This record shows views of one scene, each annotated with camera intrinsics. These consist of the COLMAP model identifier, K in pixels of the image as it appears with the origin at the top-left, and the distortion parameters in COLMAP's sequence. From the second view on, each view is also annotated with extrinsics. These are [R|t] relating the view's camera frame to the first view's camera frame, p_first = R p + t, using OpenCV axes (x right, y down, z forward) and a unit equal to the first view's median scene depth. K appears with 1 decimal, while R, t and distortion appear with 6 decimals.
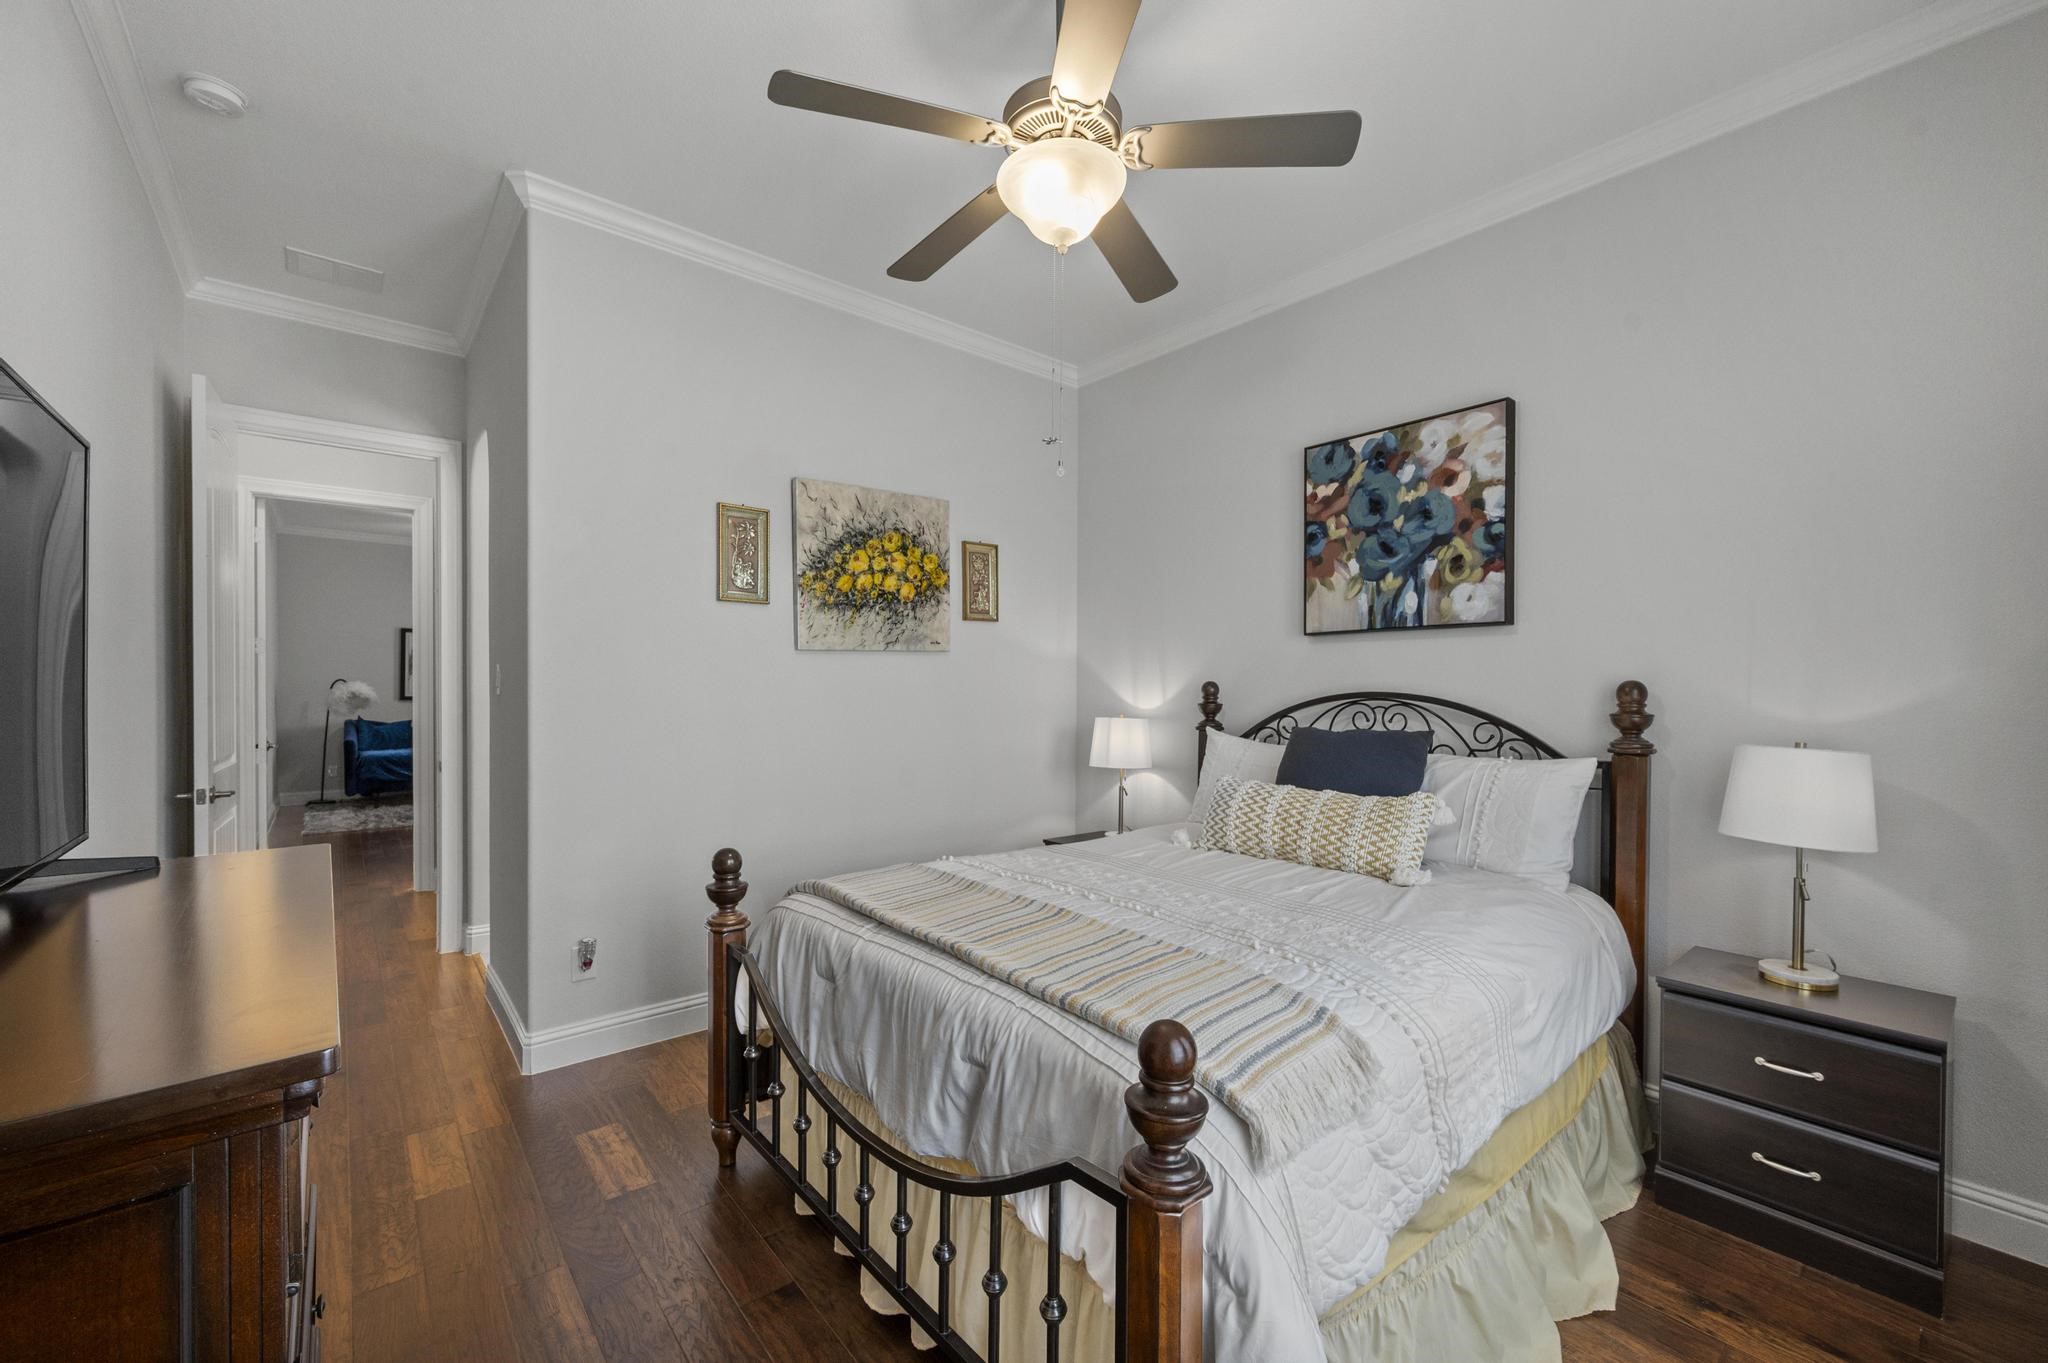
lens RADIAL K [[813.5, 0, 1031.8], [0, 813.5, 699.0], [0, 0, 1]] dist [-0.000310, 0.000686]
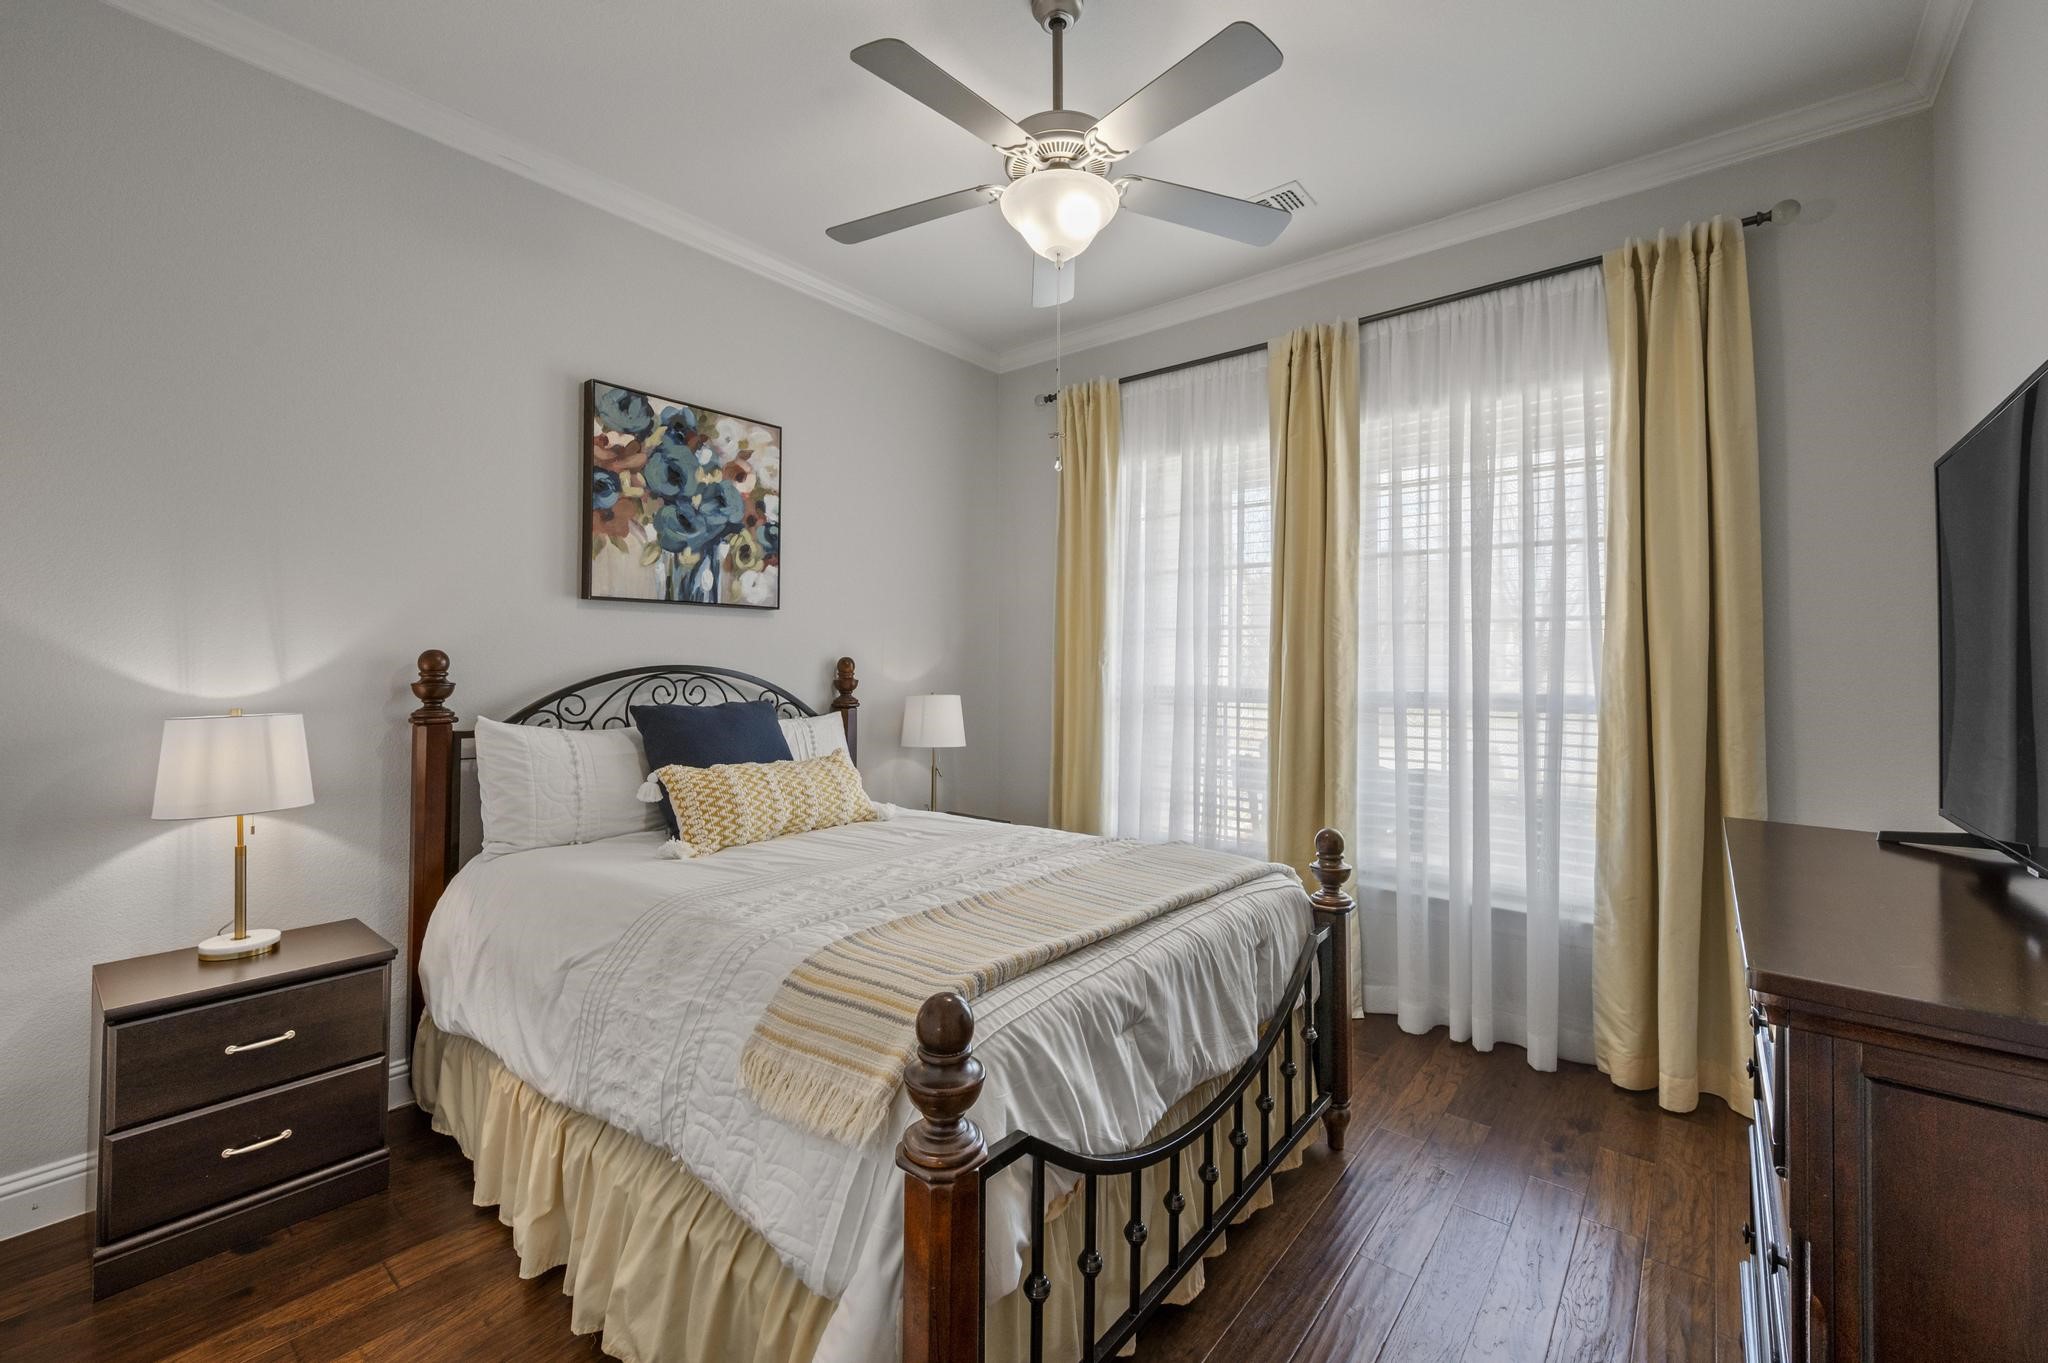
lens RADIAL K [[813.5, 0, 1027.2], [0, 813.5, 659.7], [0, 0, 1]] dist [-0.000310, 0.000686]
pose [[-0.146113, 0.001108, 0.989267, -0.628460], [0.002308, 0.999997, -0.000779, -0.013903], [-0.989265, 0.002170, -0.146115, 0.739152]]
